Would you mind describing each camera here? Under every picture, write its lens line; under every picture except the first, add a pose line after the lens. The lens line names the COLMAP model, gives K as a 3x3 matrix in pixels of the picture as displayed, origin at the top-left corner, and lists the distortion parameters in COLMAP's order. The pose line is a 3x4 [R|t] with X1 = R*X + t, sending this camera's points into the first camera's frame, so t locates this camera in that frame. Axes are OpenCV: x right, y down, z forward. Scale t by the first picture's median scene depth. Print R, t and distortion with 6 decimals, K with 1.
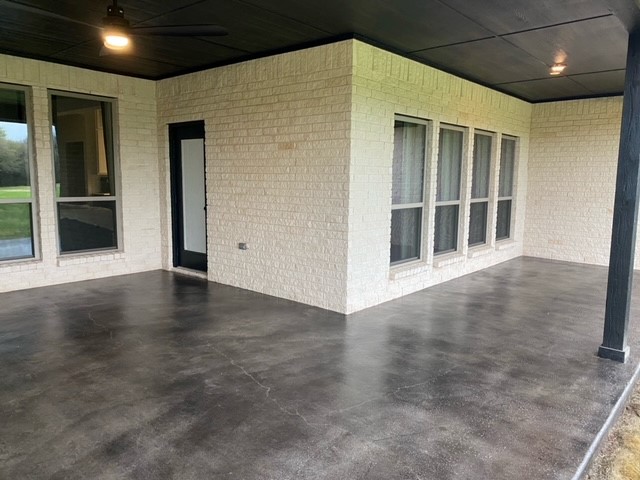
lens RADIAL K [[497.2, 0, 321.0], [0, 497.2, 242.0], [0, 0, 1]] dist [0.052031, -0.048677]
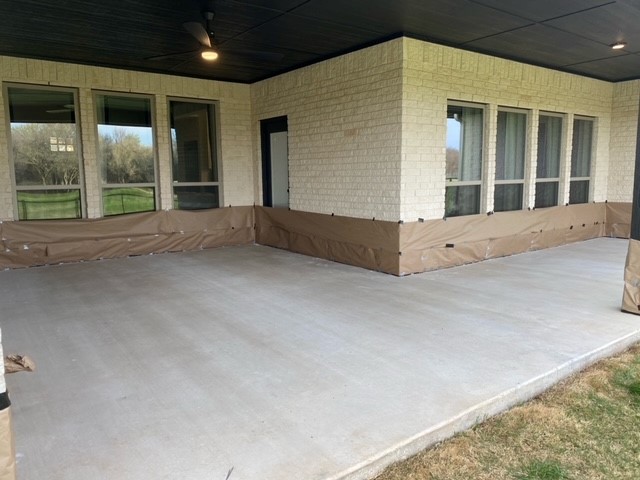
lens RADIAL K [[497.2, 0, 319.0], [0, 497.2, 239.7], [0, 0, 1]] dist [0.052031, -0.048677]
pose [[0.976081, 0.005241, -0.217346, 0.099996], [-0.005186, 0.999986, 0.000822, 0.050359], [0.217348, 0.000324, 0.976094, -0.135631]]
